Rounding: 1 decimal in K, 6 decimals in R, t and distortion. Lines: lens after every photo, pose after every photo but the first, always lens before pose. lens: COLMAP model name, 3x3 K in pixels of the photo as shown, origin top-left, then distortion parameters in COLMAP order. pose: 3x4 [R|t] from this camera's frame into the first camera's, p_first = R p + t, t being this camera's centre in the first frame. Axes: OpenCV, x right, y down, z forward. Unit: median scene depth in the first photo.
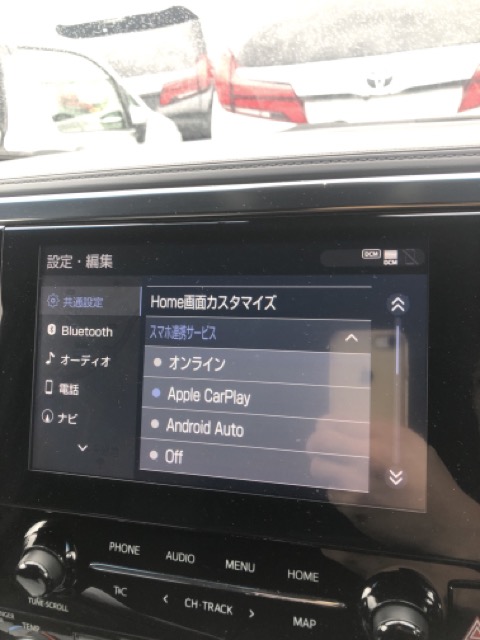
lens RADIAL K [[515.5, 0, 240.0], [0, 515.5, 320.0], [0, 0, 1]] dist [0.033016, -0.009721]
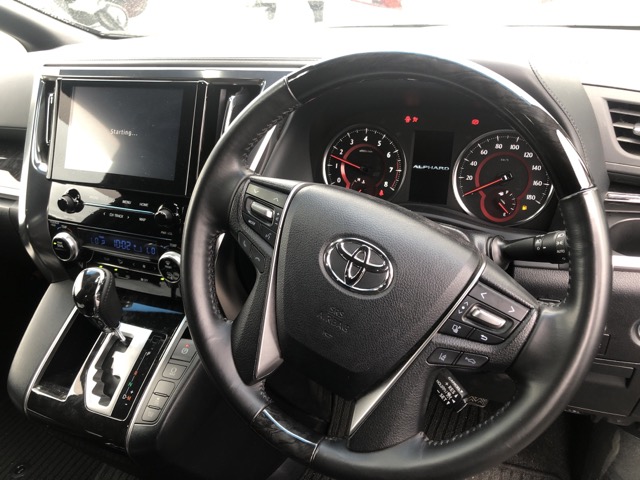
lens RADIAL K [[515.5, 0, 314.8], [0, 515.5, 240.0], [0, 0, 1]] dist [0.033016, -0.009721]
pose [[0.985642, 0.098768, -0.136951, 1.325003], [-0.087679, 0.992535, 0.084780, 0.316163], [0.144302, -0.071555, 0.986943, -1.565621]]
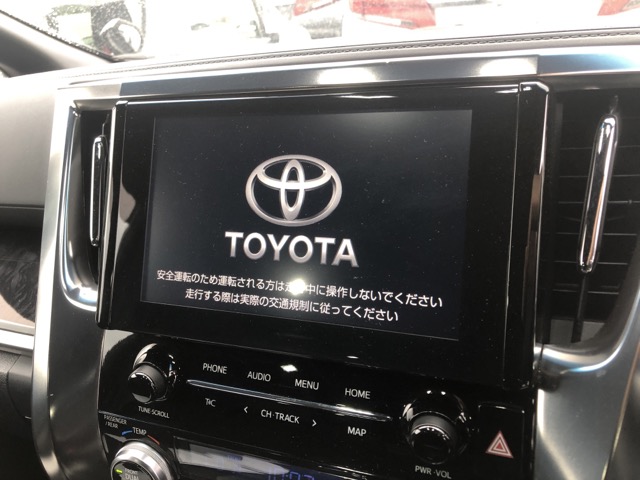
lens RADIAL K [[515.5, 0, 314.8], [0, 515.5, 240.0], [0, 0, 1]] dist [0.033016, -0.009721]
pose [[0.993992, 0.038318, -0.102529, 0.116995], [-0.036629, 0.999161, 0.018304, 0.107904], [0.103145, -0.014438, 0.994562, -0.164042]]
